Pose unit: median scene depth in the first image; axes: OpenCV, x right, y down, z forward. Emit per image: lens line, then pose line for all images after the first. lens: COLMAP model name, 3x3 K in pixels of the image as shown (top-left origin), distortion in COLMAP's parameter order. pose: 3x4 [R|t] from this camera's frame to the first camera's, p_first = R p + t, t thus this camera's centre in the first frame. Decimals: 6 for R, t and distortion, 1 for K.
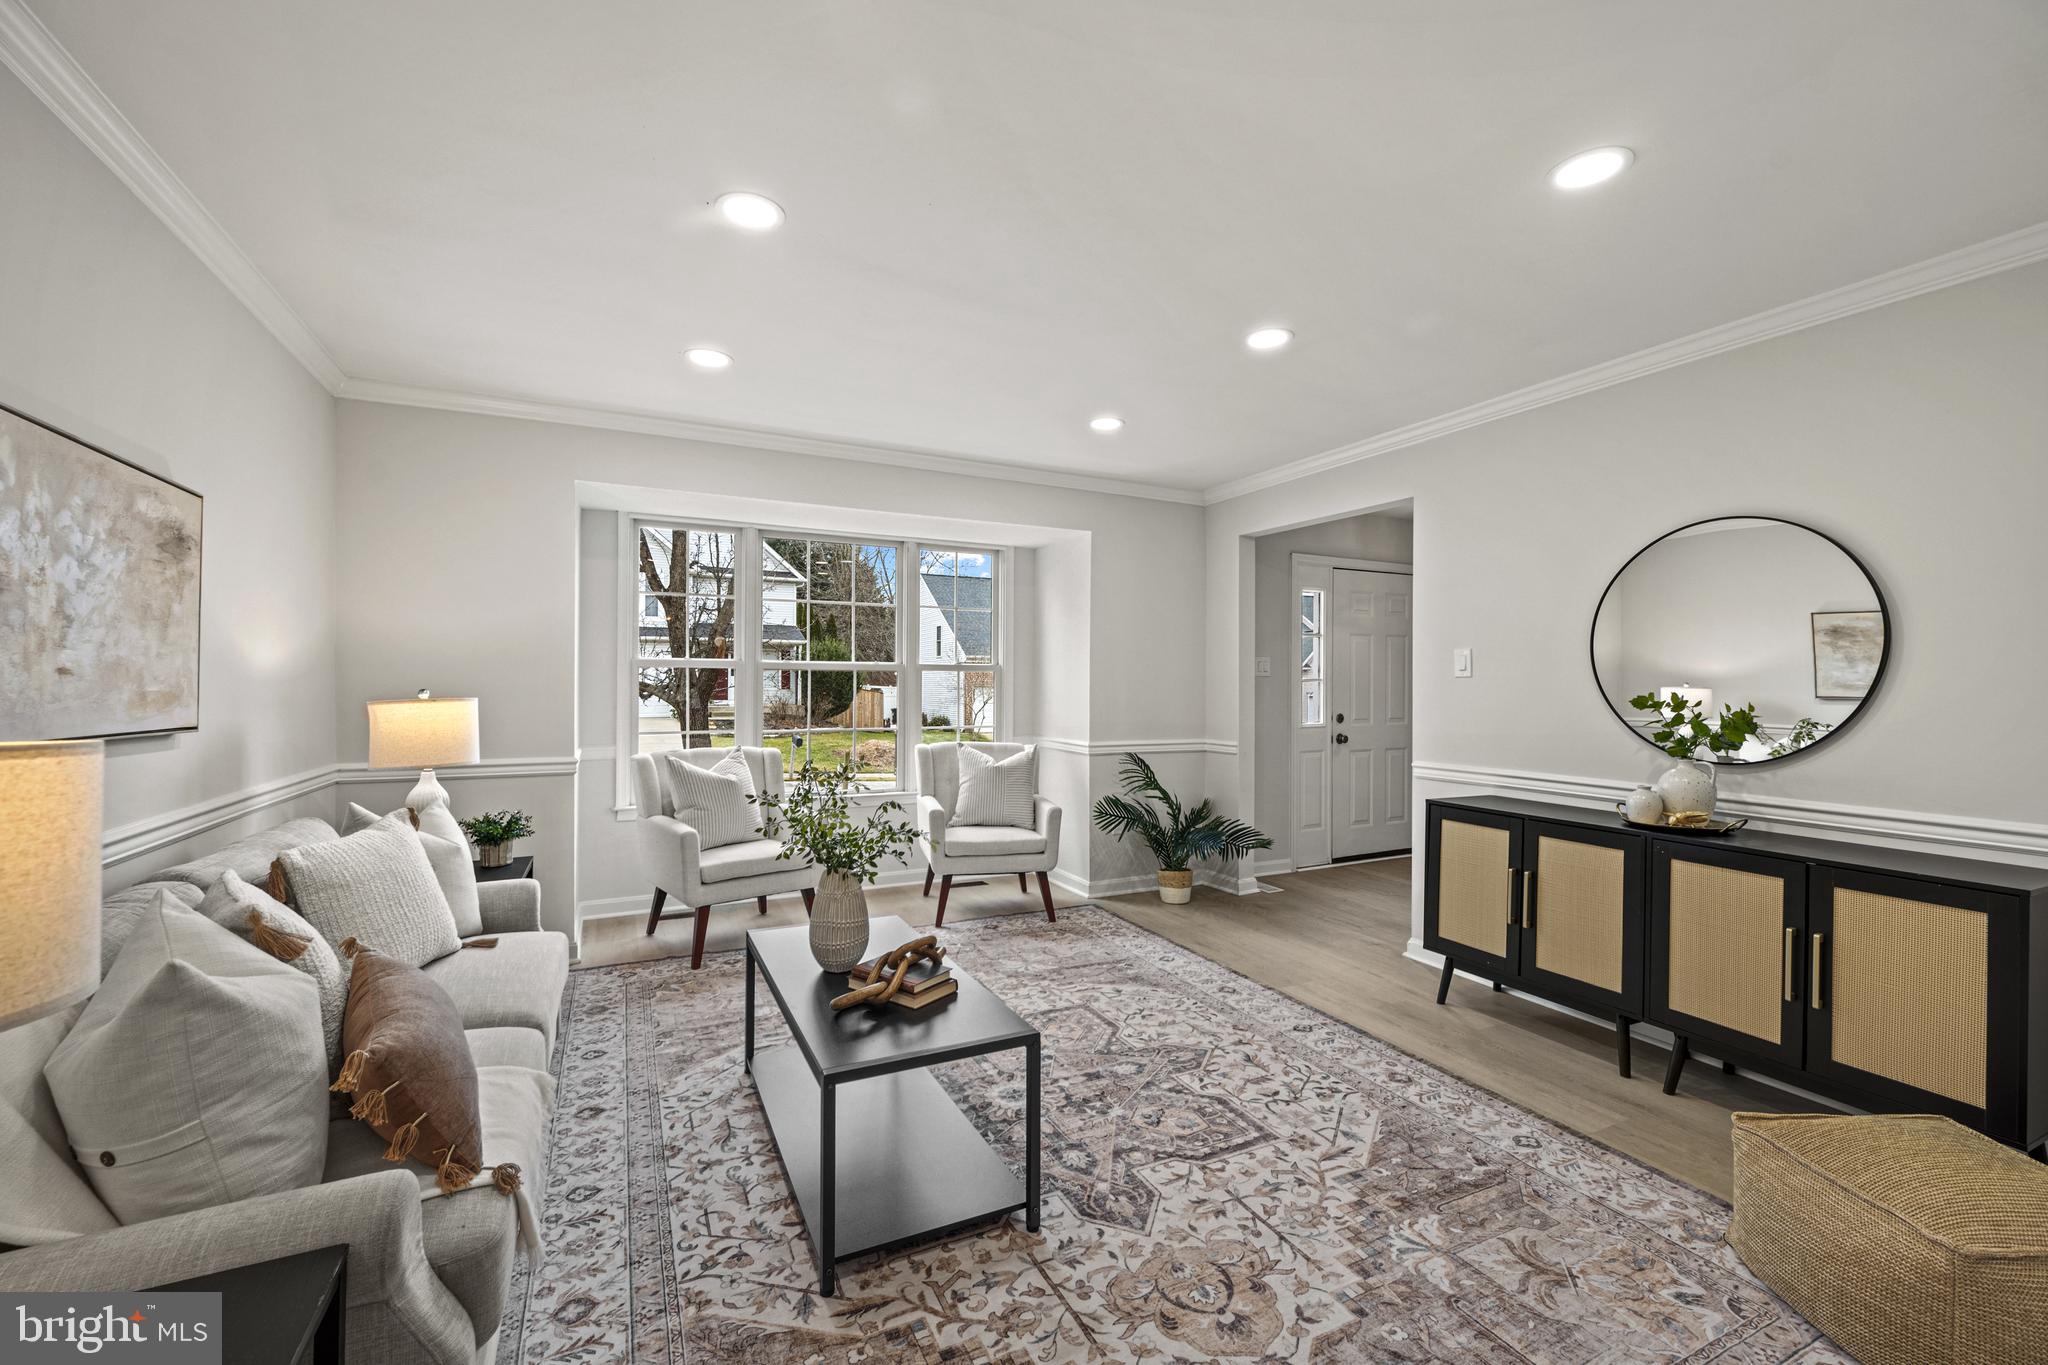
lens RADIAL K [[801.9, 0, 1021.2], [0, 801.9, 685.1], [0, 0, 1]] dist [-0.000754, -0.000029]
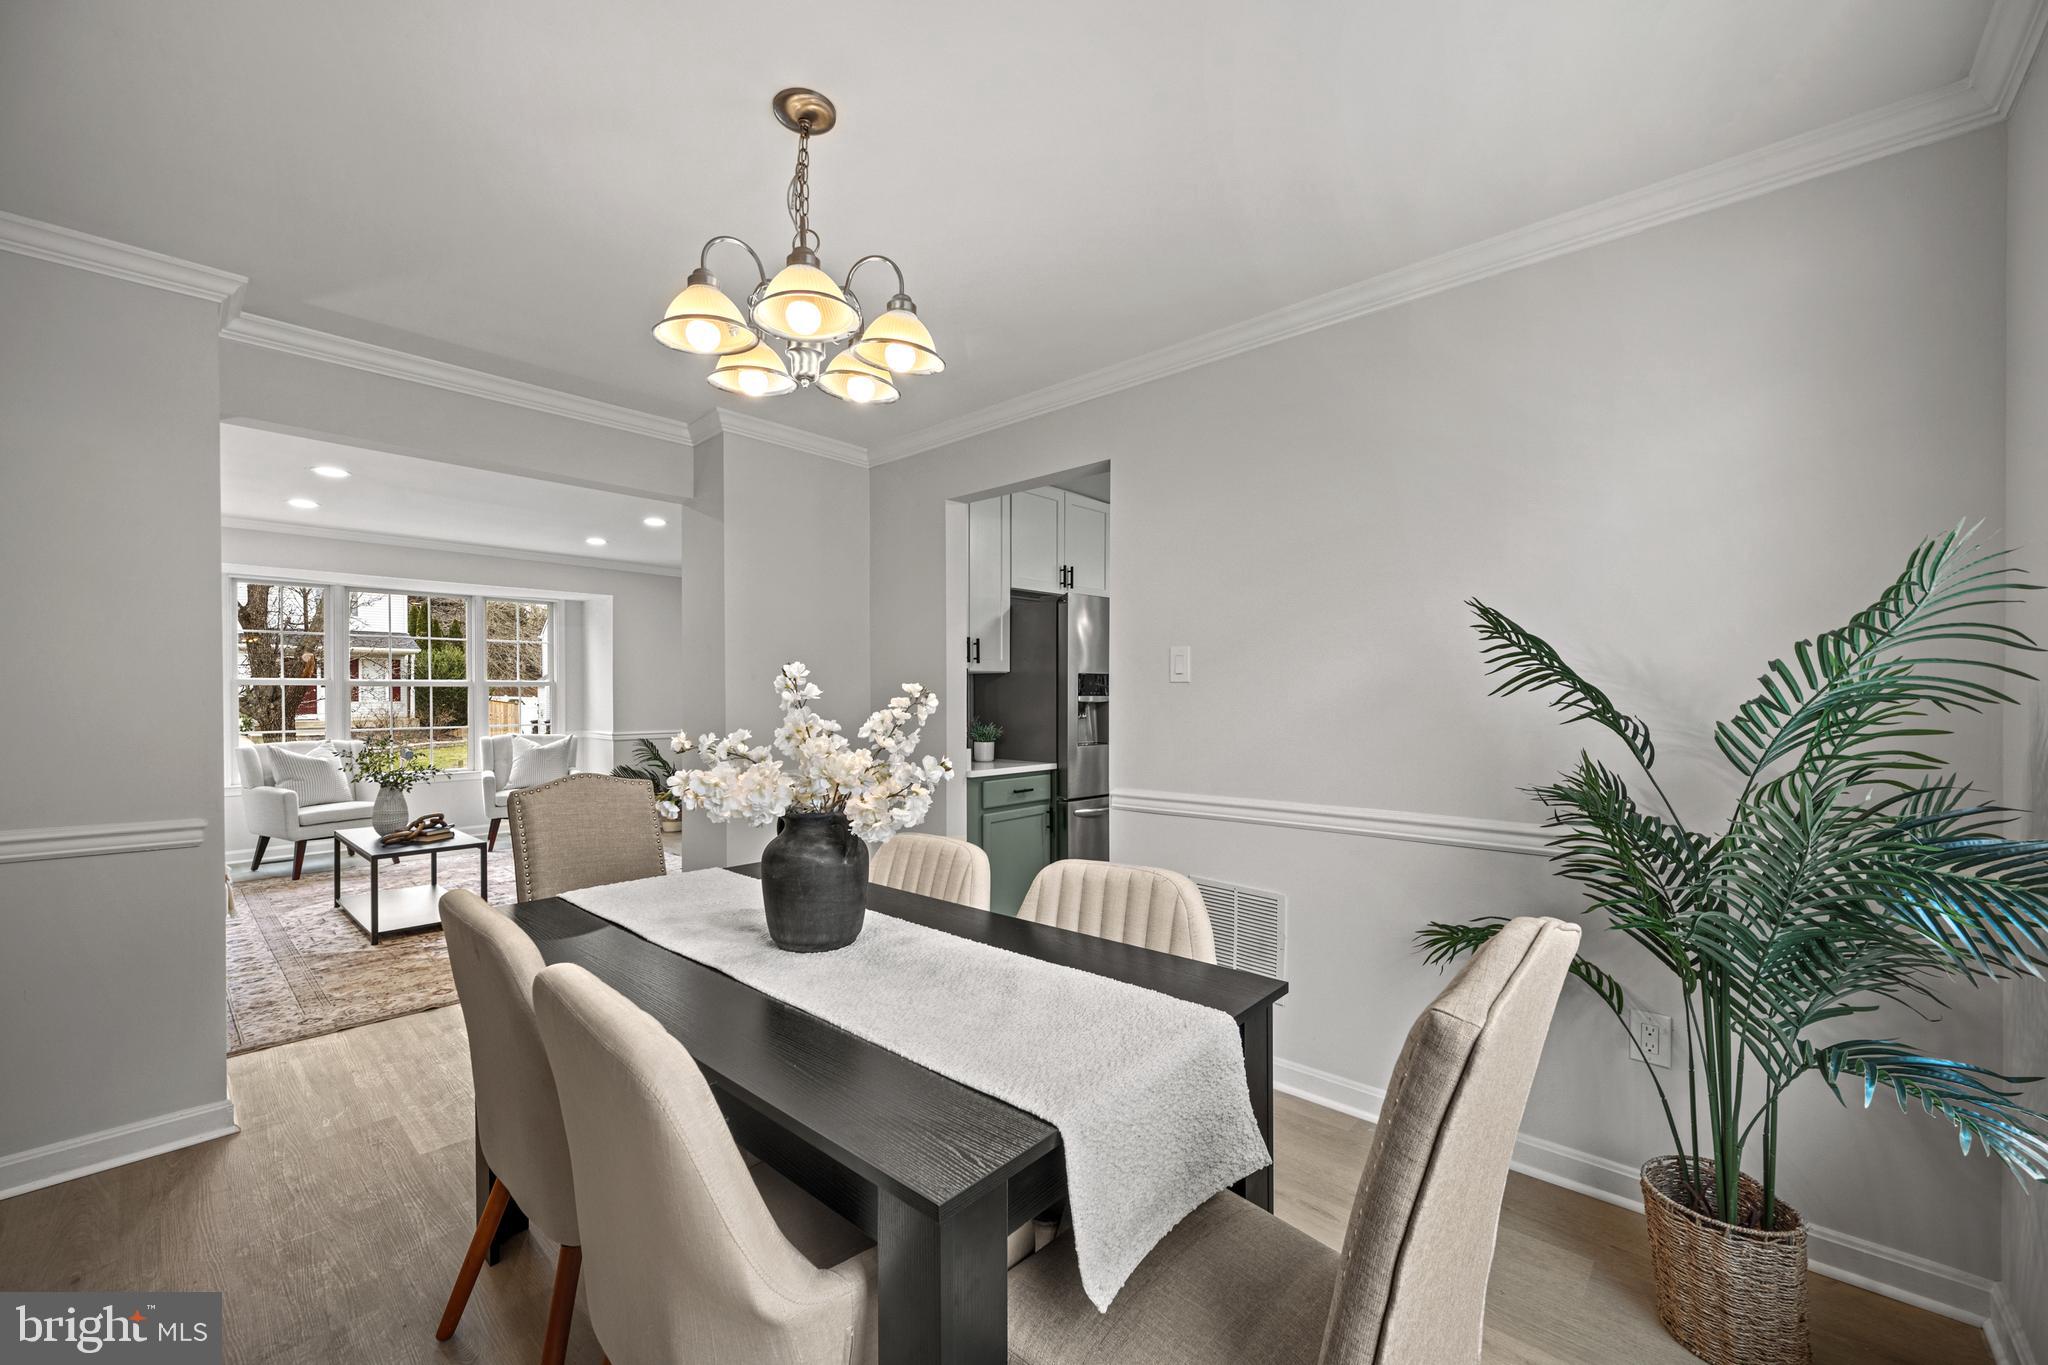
lens RADIAL K [[819.4, 0, 1028.2], [0, 819.4, 696.2], [0, 0, 1]] dist [0.000076, 0.000086]
pose [[0.933943, -0.008570, 0.357320, 0.278166], [0.007420, 0.999962, 0.004591, 0.001351], [-0.357346, -0.001636, 0.933971, -0.775531]]
